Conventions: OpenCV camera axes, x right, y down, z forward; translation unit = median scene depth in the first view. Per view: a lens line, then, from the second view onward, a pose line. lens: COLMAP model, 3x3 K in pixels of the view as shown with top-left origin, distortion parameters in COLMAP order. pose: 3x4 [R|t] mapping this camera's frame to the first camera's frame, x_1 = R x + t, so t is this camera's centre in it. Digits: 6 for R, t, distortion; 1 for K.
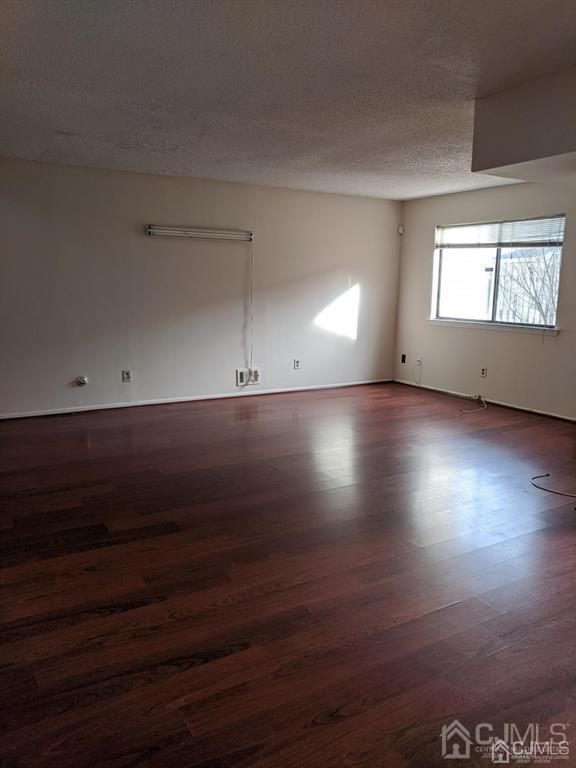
lens RADIAL K [[579.5, 0, 288.0], [0, 579.5, 384.0], [0, 0, 1]] dist [-0.002665, 0.000366]
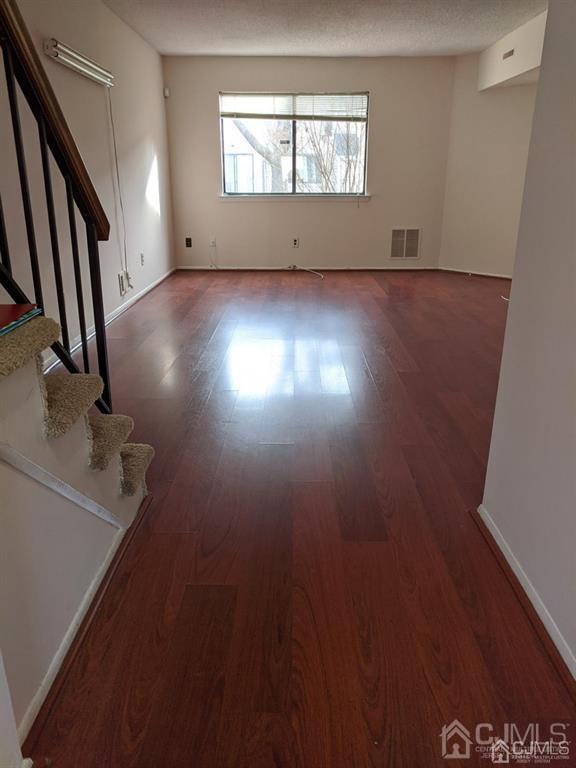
lens RADIAL K [[579.5, 0, 288.0], [0, 579.5, 384.0], [0, 0, 1]] dist [-0.002665, 0.000366]
pose [[0.520429, -0.298229, 0.800133, -0.619895], [0.154894, 0.954454, 0.255001, -0.046428], [-0.839739, -0.008775, 0.542920, 0.424538]]
